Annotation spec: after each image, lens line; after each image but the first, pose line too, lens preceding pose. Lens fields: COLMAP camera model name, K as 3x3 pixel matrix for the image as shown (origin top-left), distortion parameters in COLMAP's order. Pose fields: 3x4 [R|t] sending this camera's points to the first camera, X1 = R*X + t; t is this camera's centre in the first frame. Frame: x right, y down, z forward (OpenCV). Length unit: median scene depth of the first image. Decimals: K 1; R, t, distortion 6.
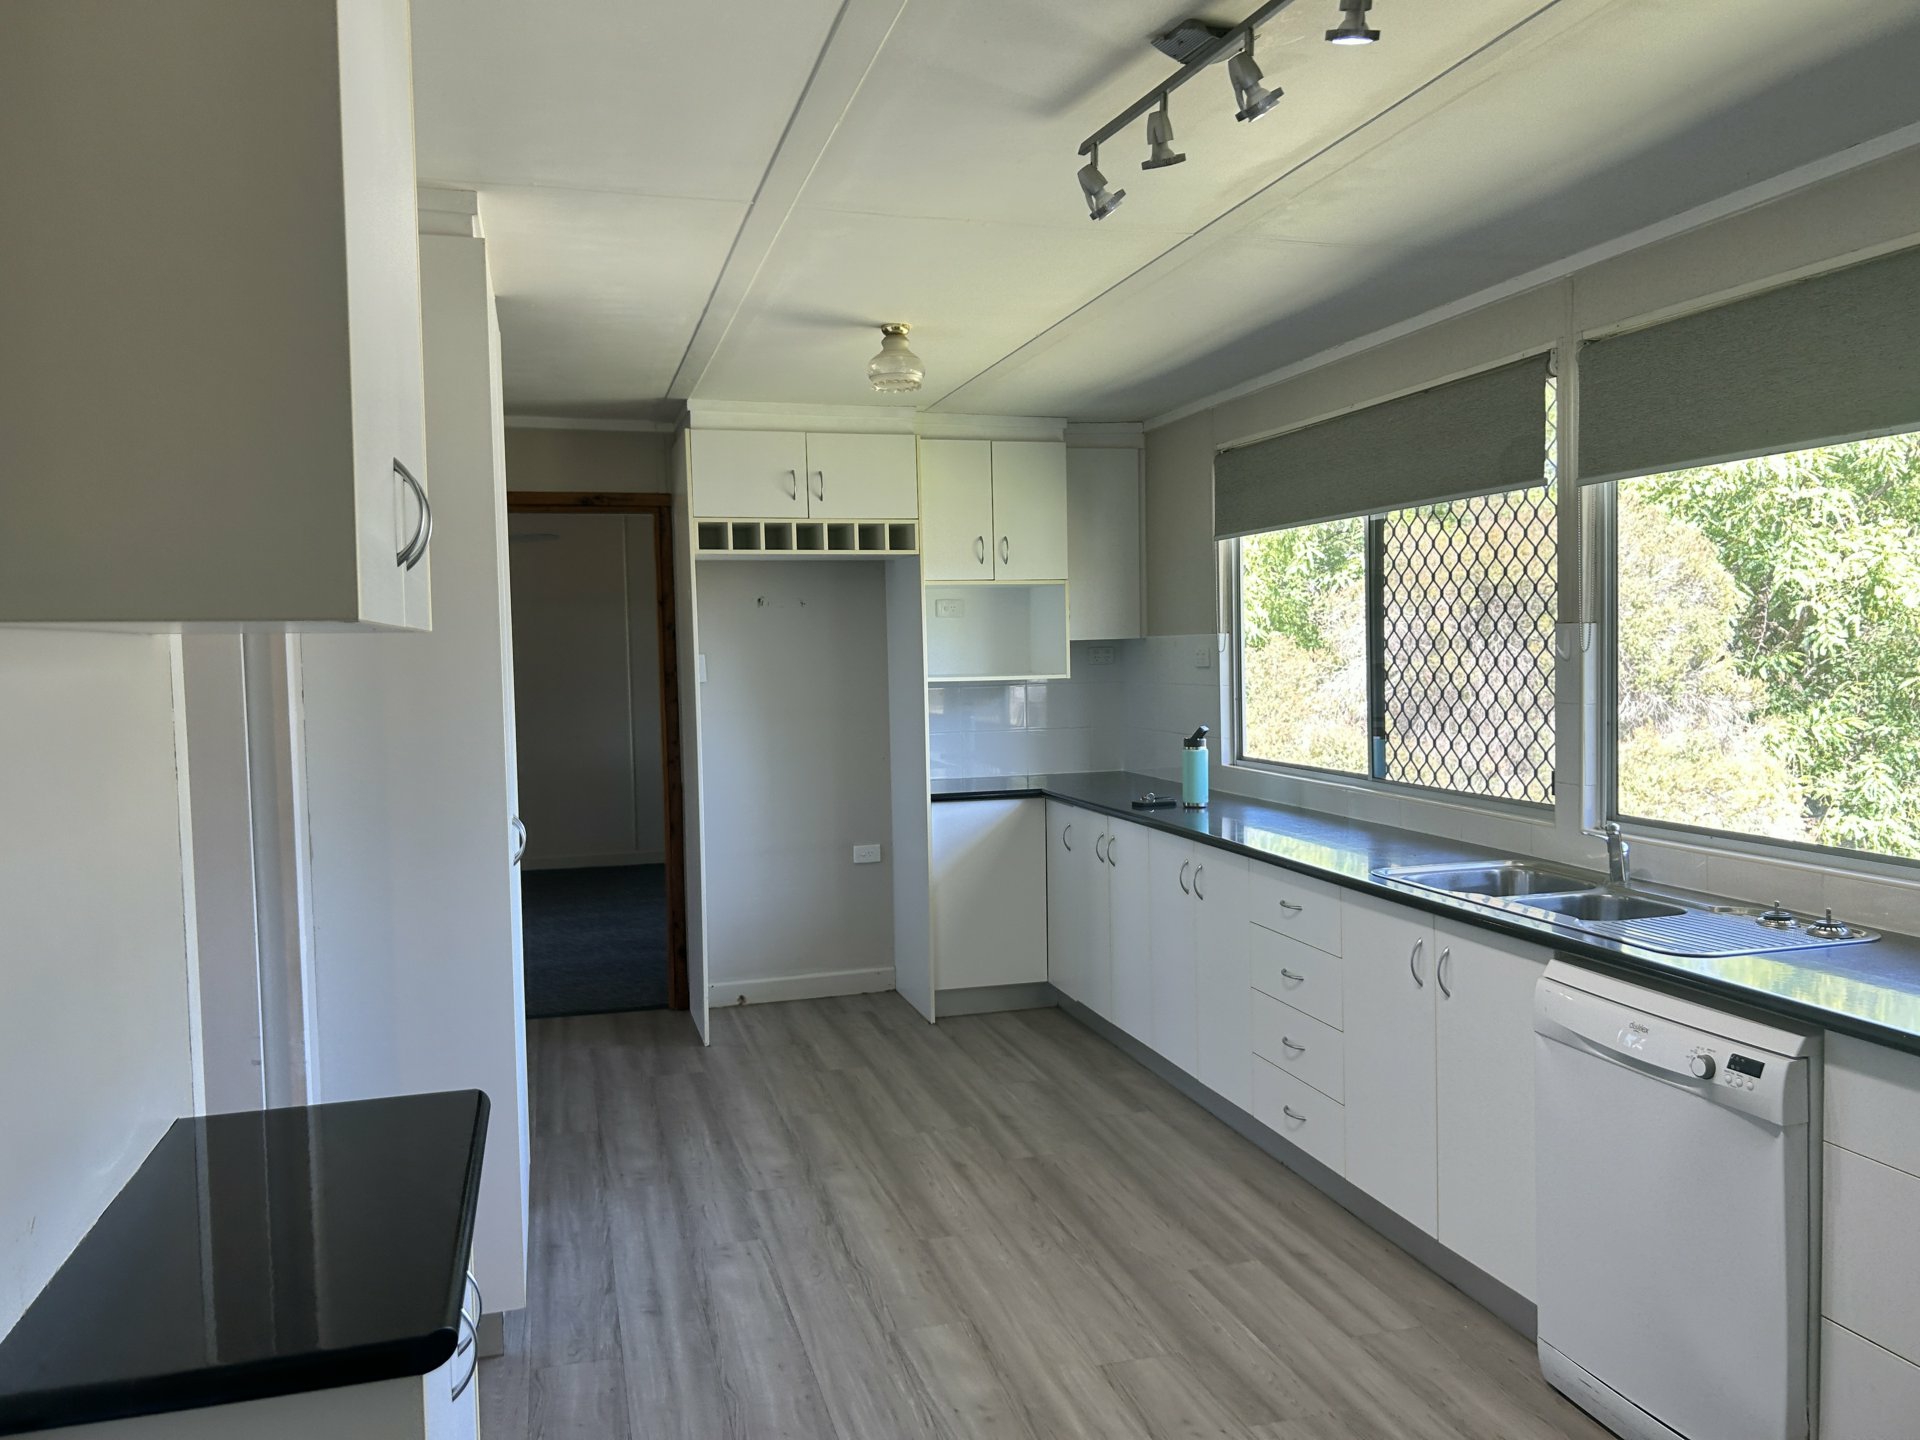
lens RADIAL K [[1451.7, 0, 961.4], [0, 1451.7, 720.4], [0, 0, 1]] dist [0.009275, -0.000653]
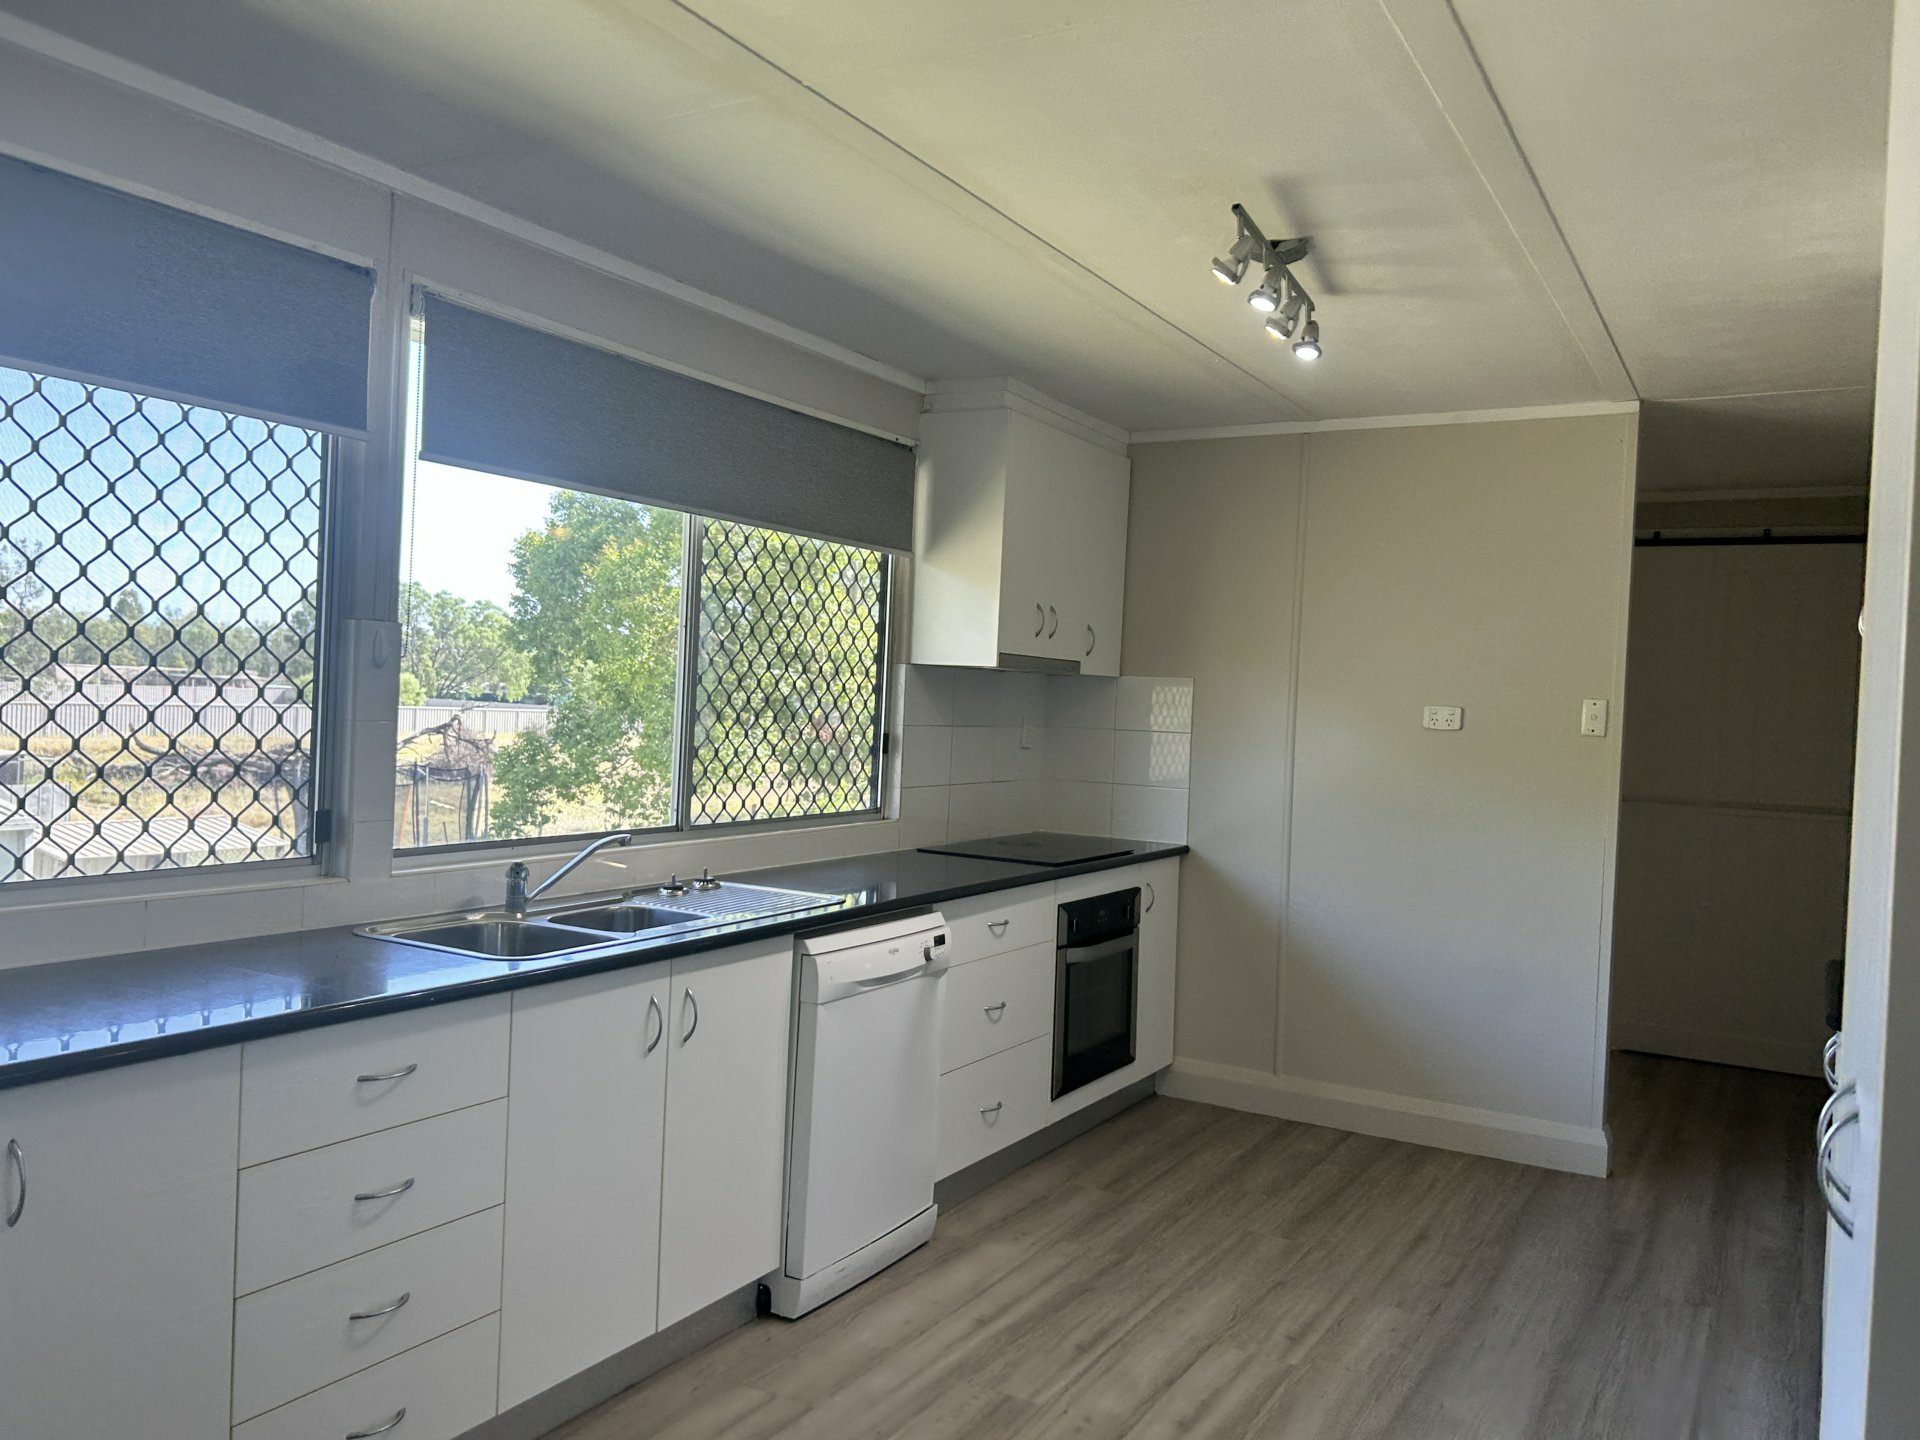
lens RADIAL K [[1451.7, 0, 960.2], [0, 1451.7, 717.5], [0, 0, 1]] dist [0.009275, -0.000653]
pose [[-0.699216, -0.019284, 0.714650, -0.469512], [0.011073, 0.999224, 0.037797, -0.049948], [-0.714824, 0.034342, -0.698460, 1.634494]]
